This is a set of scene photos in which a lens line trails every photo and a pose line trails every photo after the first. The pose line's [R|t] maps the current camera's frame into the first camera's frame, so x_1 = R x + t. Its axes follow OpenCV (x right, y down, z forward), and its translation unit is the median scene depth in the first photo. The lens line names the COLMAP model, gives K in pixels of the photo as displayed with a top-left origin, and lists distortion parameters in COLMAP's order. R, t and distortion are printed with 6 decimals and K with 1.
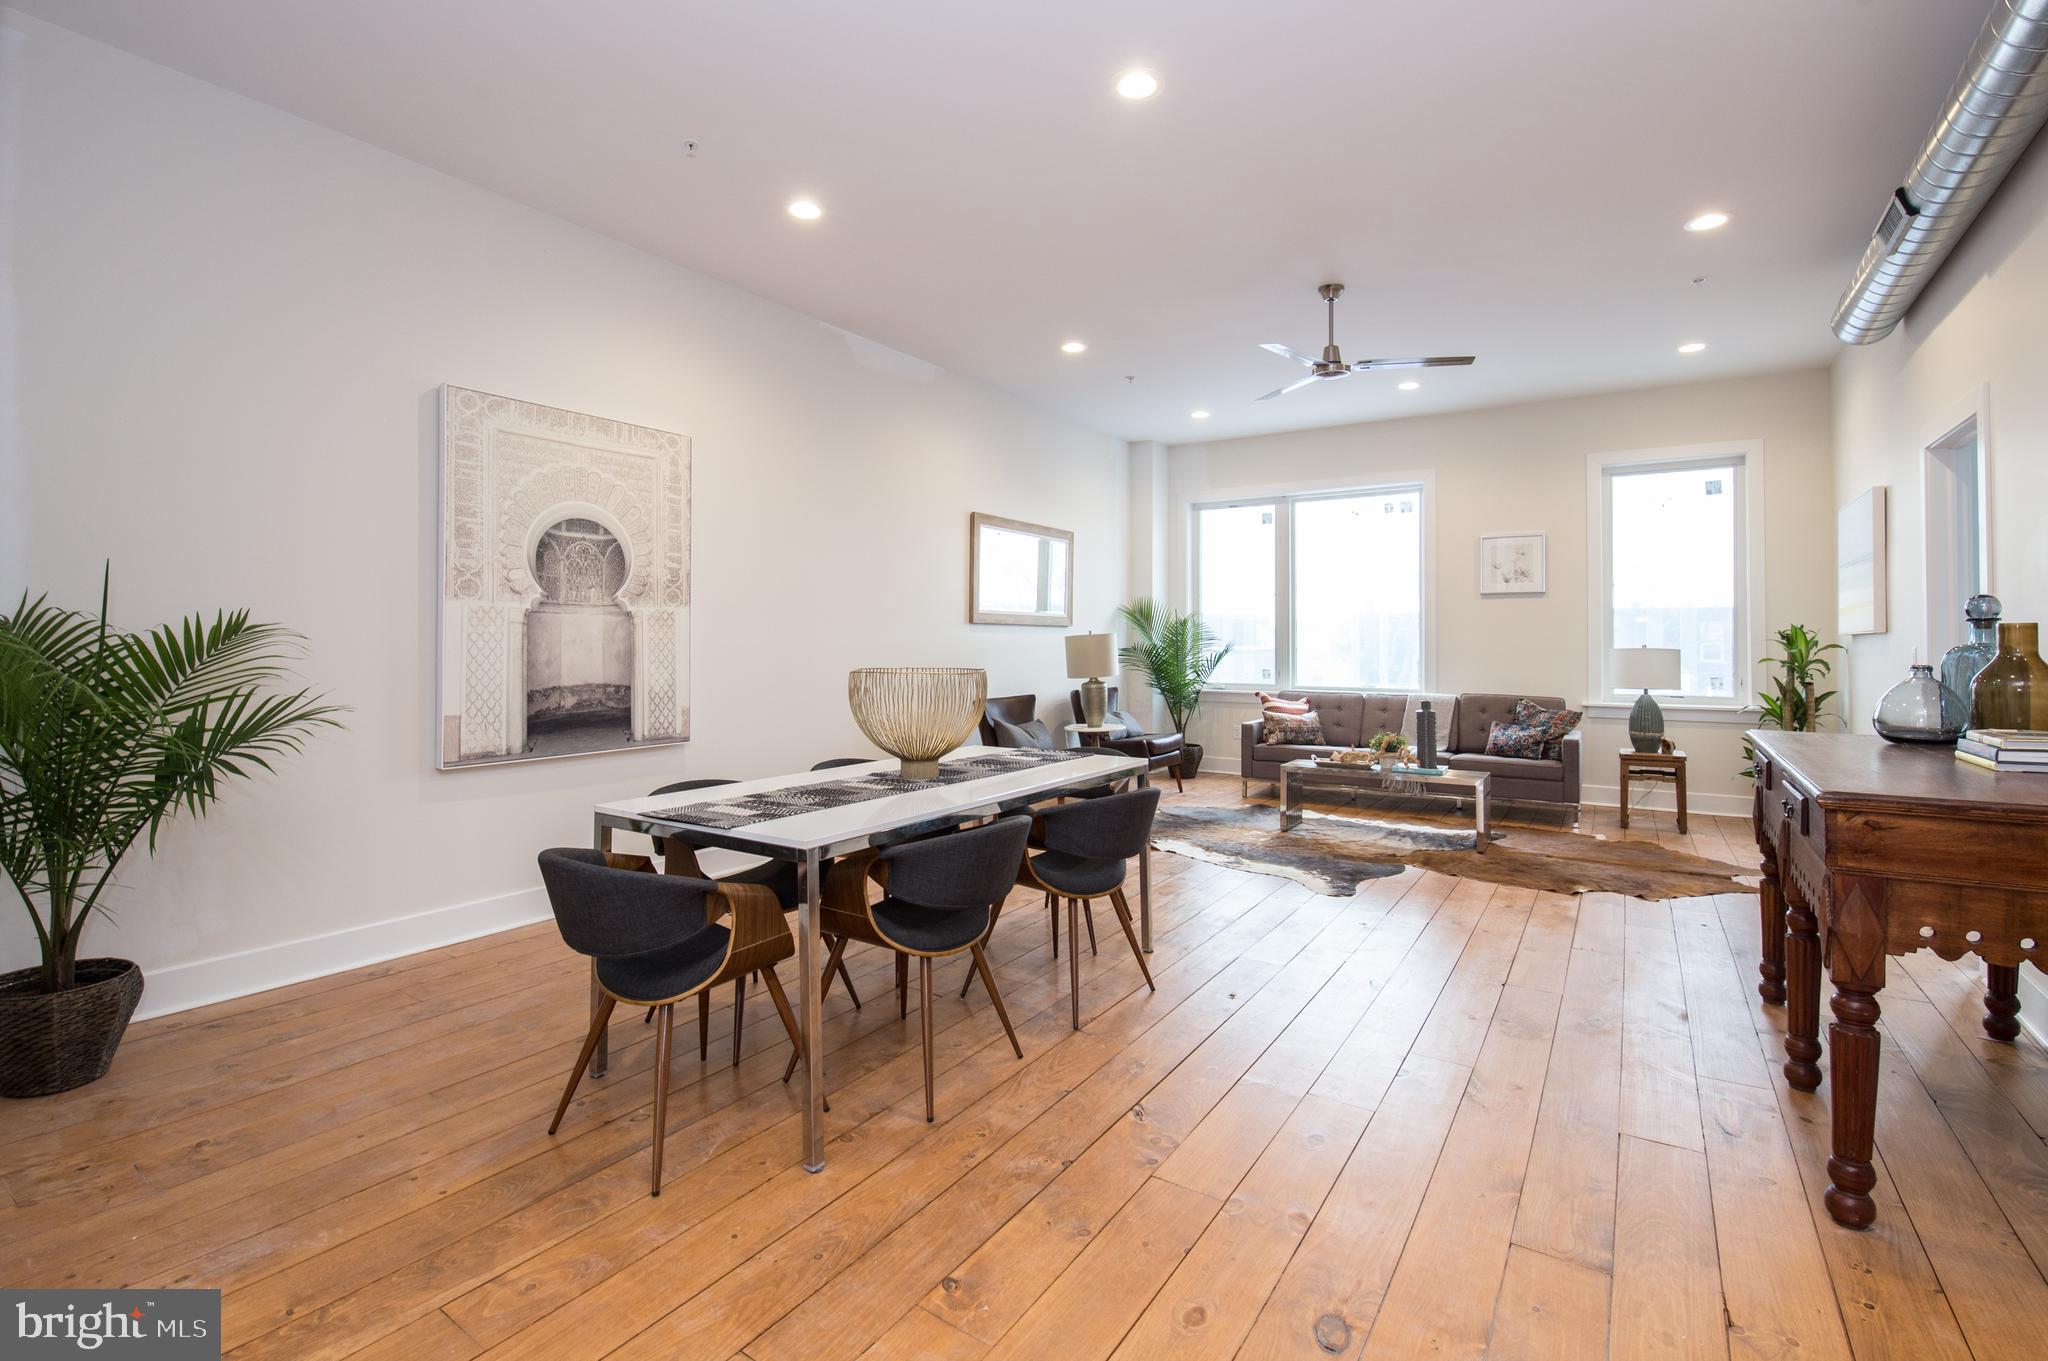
lens RADIAL K [[918.5, 0, 1027.0], [0, 918.5, 632.8], [0, 0, 1]] dist [0.000396, -0.012801]
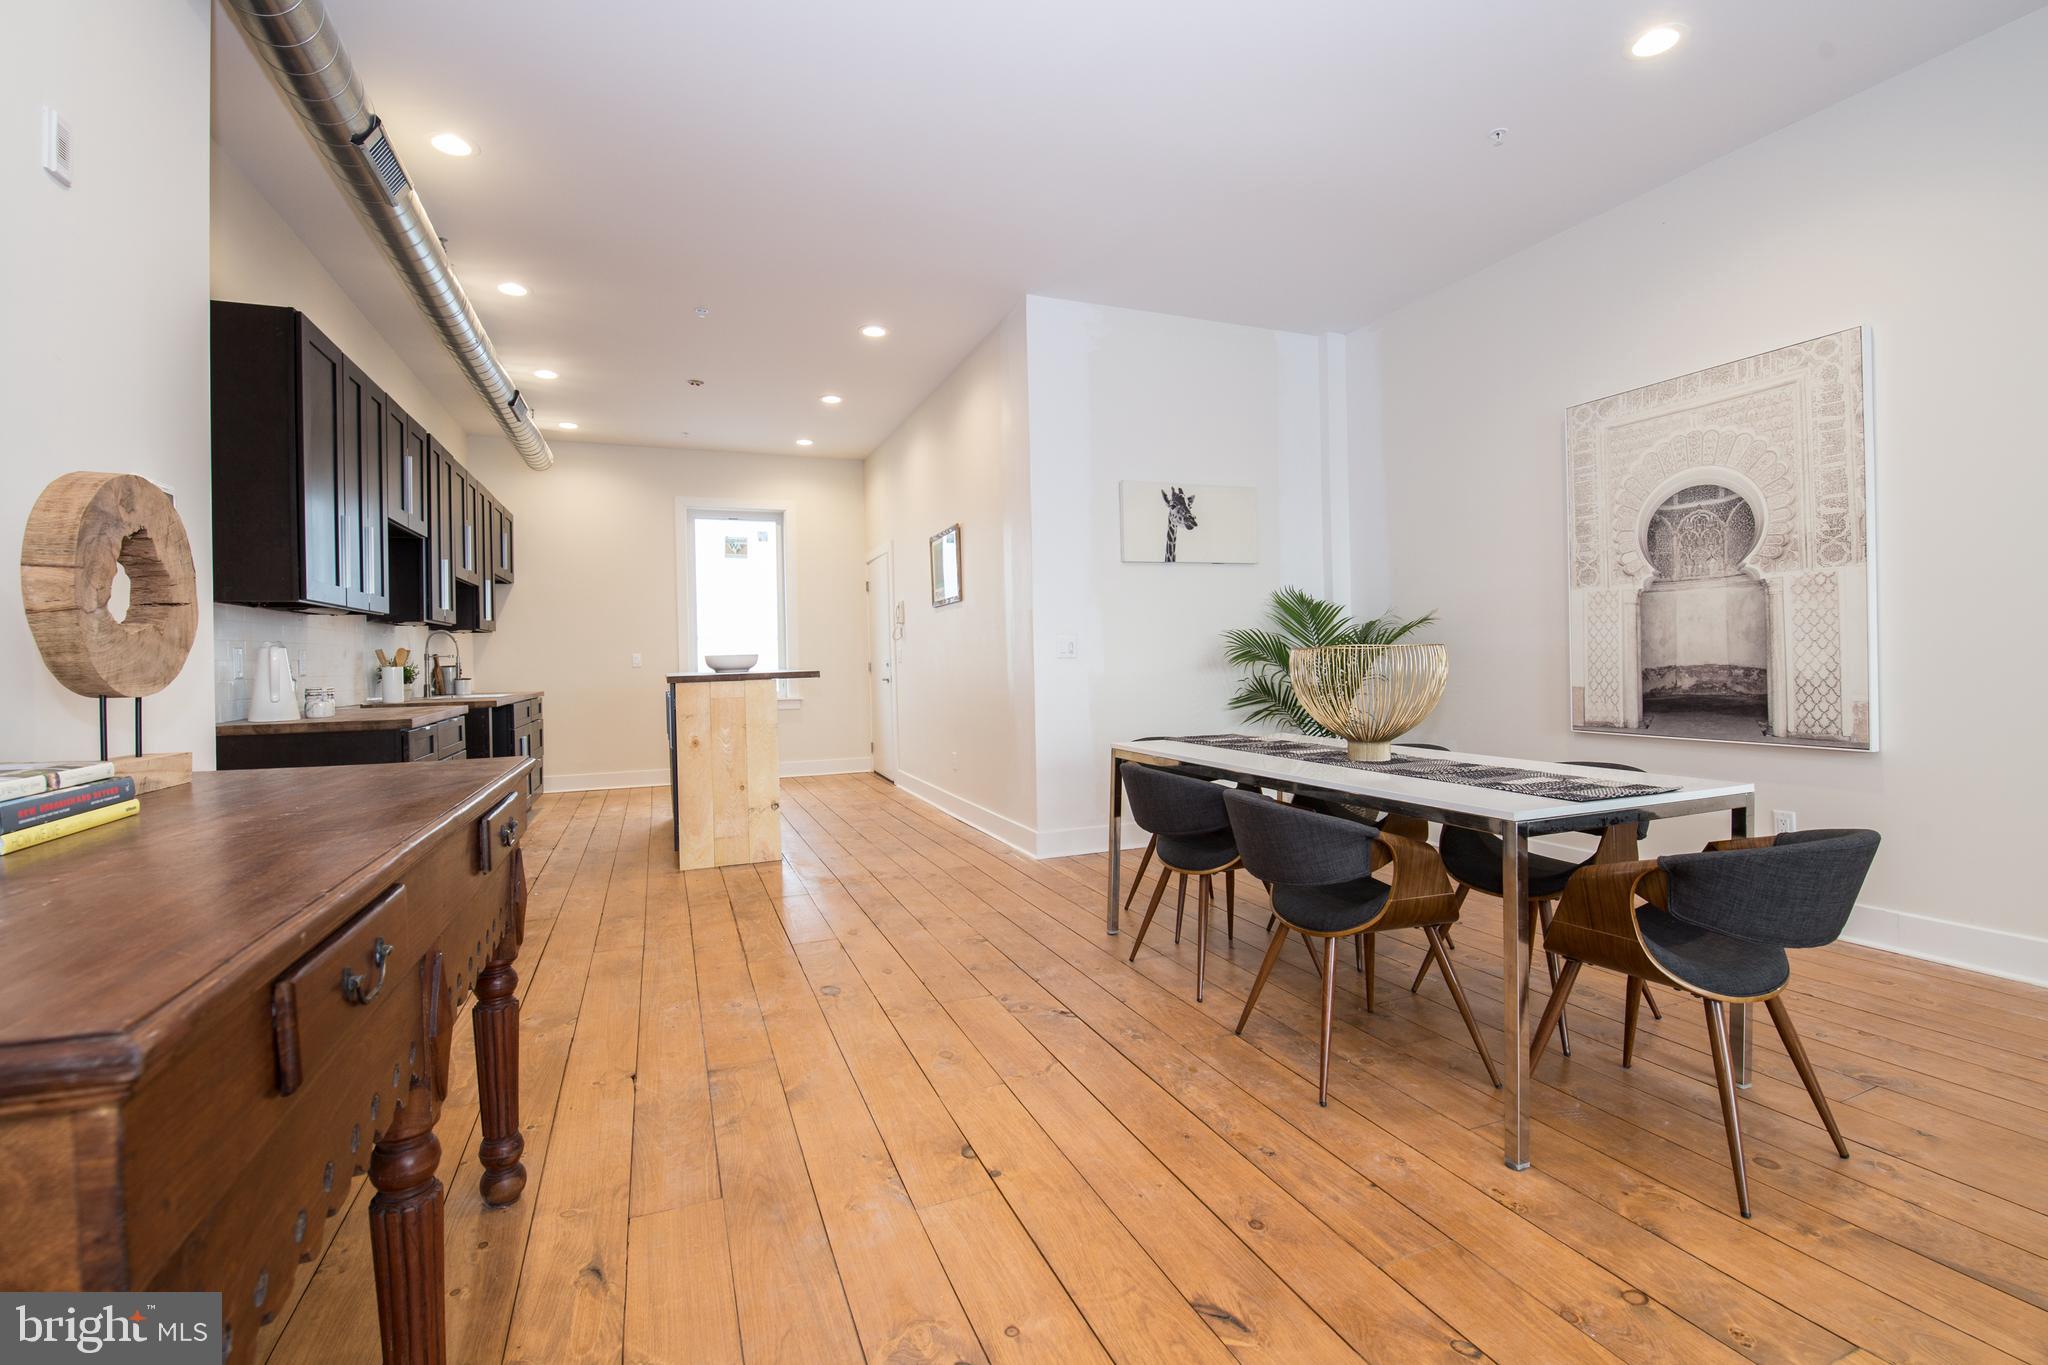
lens RADIAL K [[887.1, 0, 1019.4], [0, 887.1, 664.8], [0, 0, 1]] dist [-0.001532, -0.010083]
pose [[-0.563381, 0.015272, -0.826056, 0.513917], [0.024701, 0.999694, 0.001636, 0.030400], [0.825828, -0.019482, -0.563586, 0.751218]]
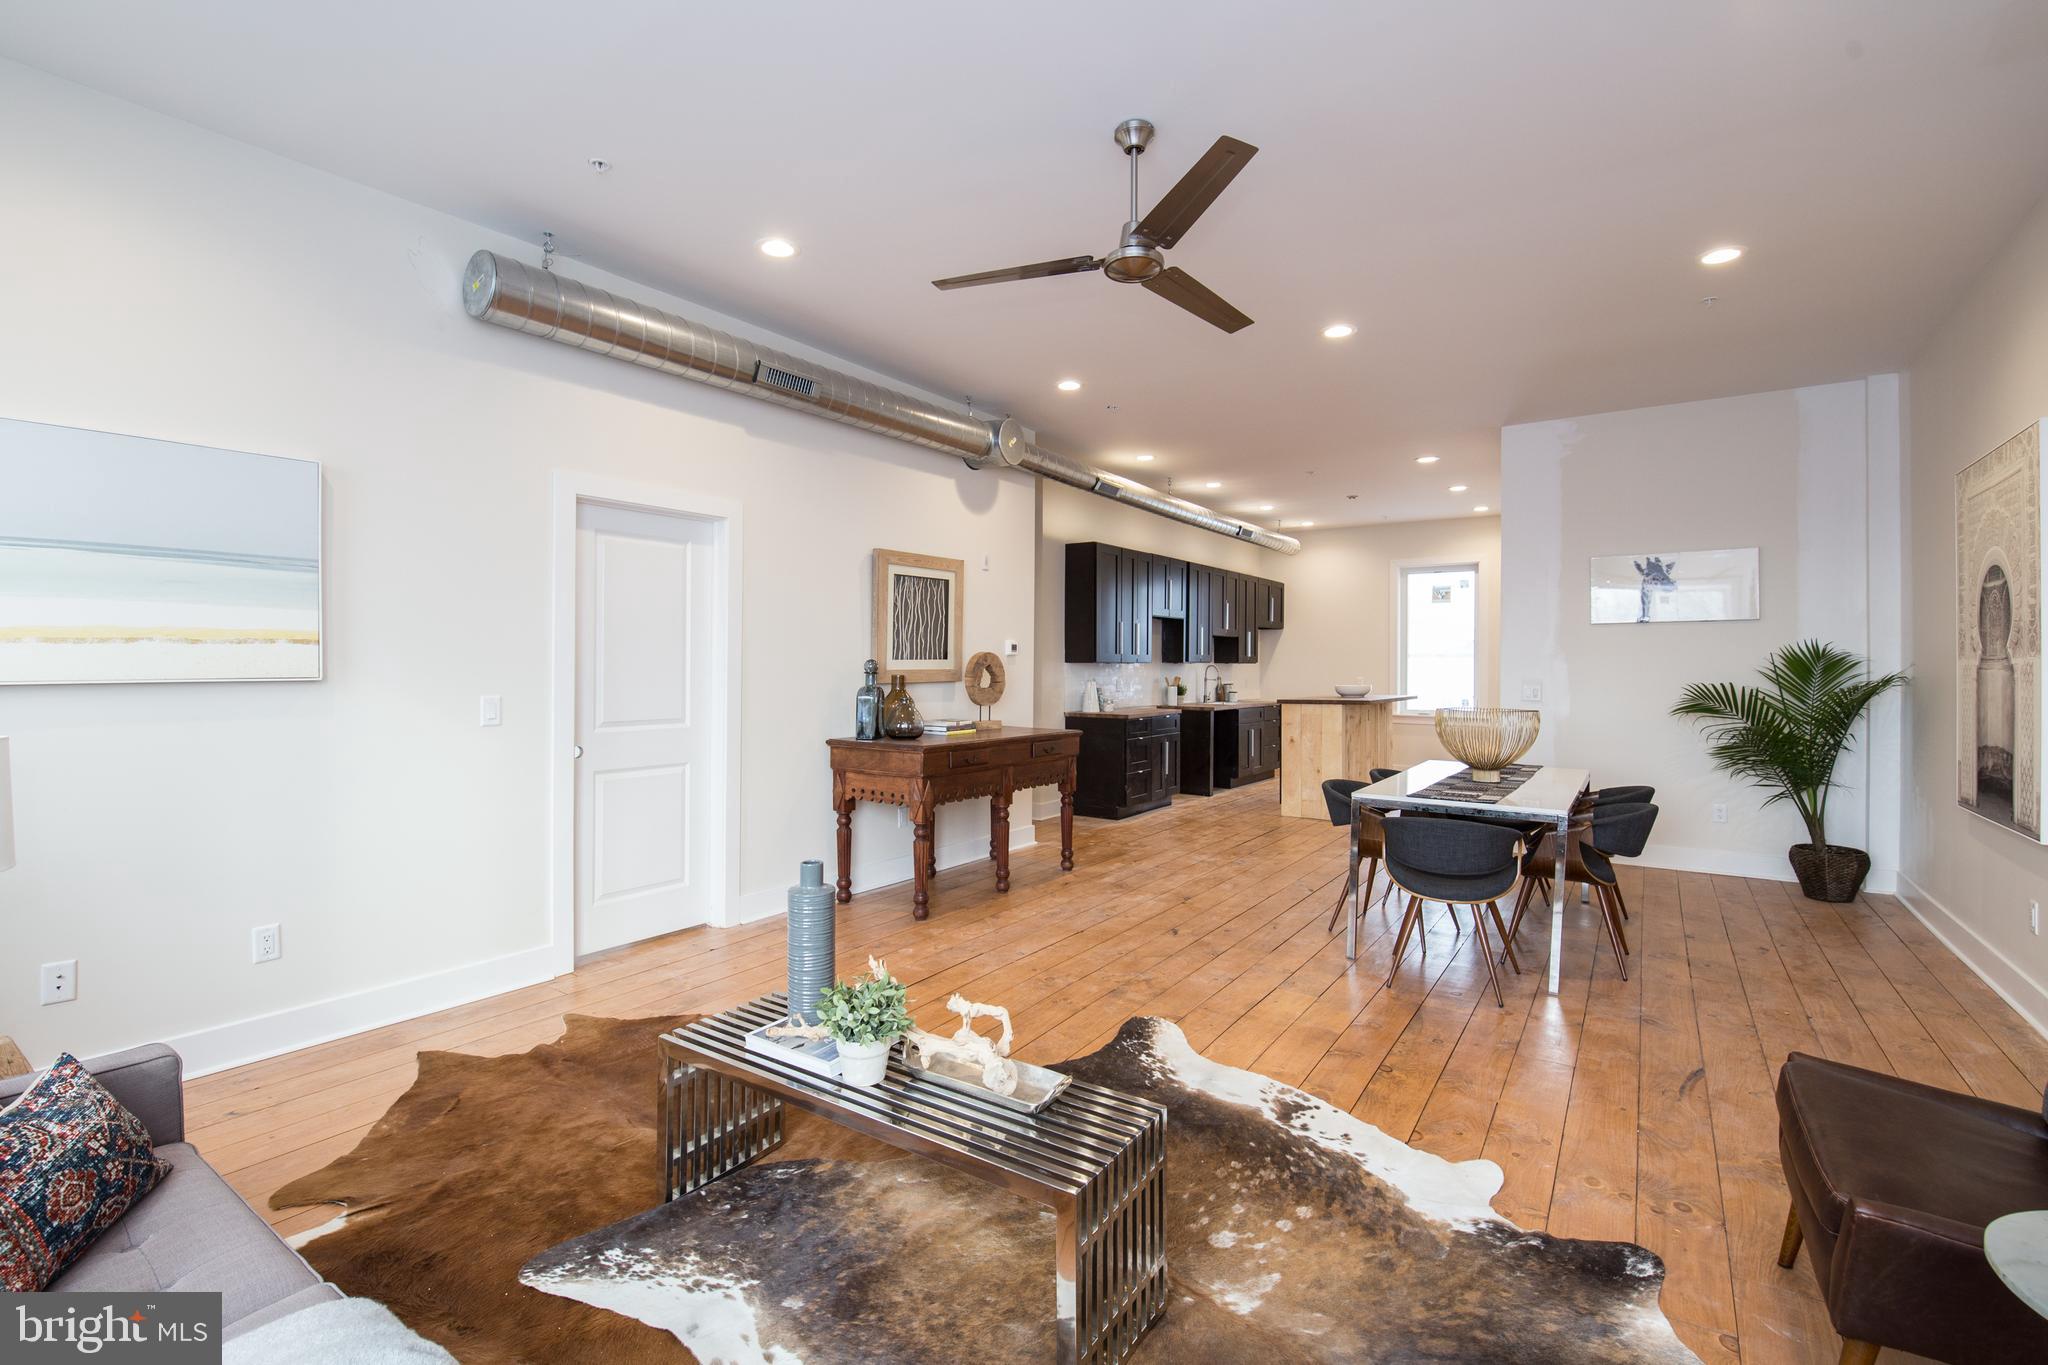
lens RADIAL K [[905.8, 0, 1020.0], [0, 905.8, 664.4], [0, 0, 1]] dist [-0.000948, -0.011095]
pose [[-0.999711, -0.006366, 0.023177, 0.374284], [-0.006598, 0.999929, -0.009925, -0.008008], [-0.023112, -0.010075, -0.999682, 1.535668]]
